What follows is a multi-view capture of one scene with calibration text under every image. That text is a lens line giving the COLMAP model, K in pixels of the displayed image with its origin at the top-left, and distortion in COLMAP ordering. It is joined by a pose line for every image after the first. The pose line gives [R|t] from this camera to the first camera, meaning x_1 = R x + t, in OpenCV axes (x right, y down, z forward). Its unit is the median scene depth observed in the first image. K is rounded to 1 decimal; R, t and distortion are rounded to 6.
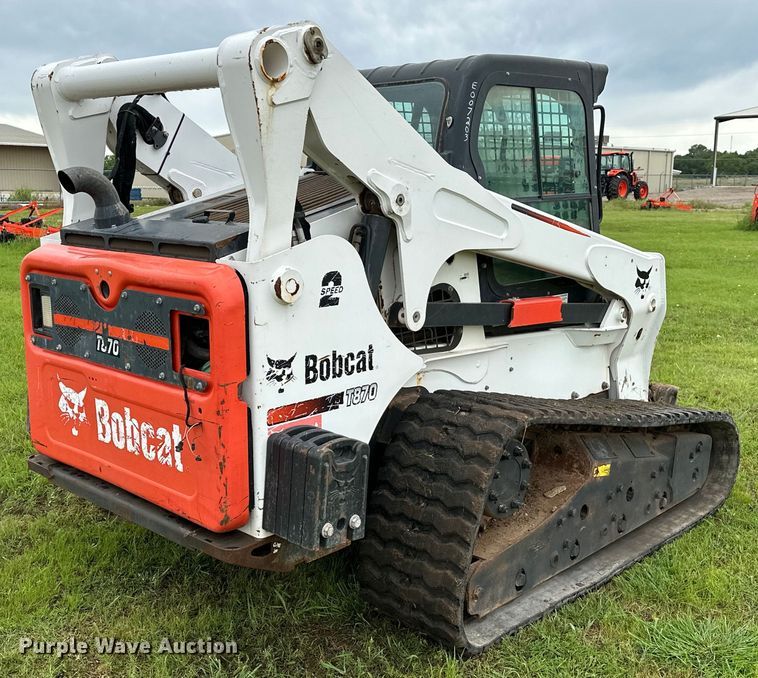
lens RADIAL K [[825.0, 0, 321.6], [0, 825.0, 335.1], [0, 0, 1]] dist [0.225922, -0.364616]
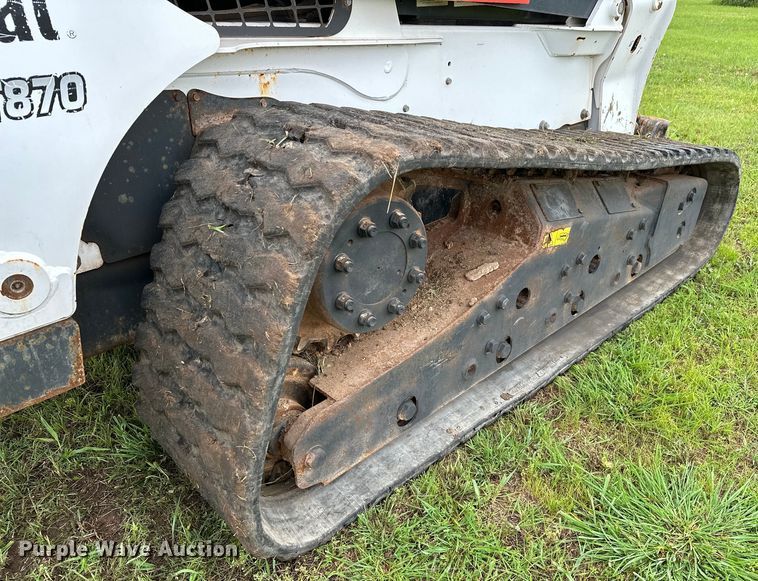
lens RADIAL K [[639.3, 0, 393.3], [0, 639.3, 292.2], [0, 0, 1]] dist [0.138119, -0.251970]
pose [[0.999362, 0.009608, 0.034409, 0.179299], [-0.019629, 0.952416, 0.304168, 0.048195], [-0.029849, -0.304649, 0.951997, 0.488739]]
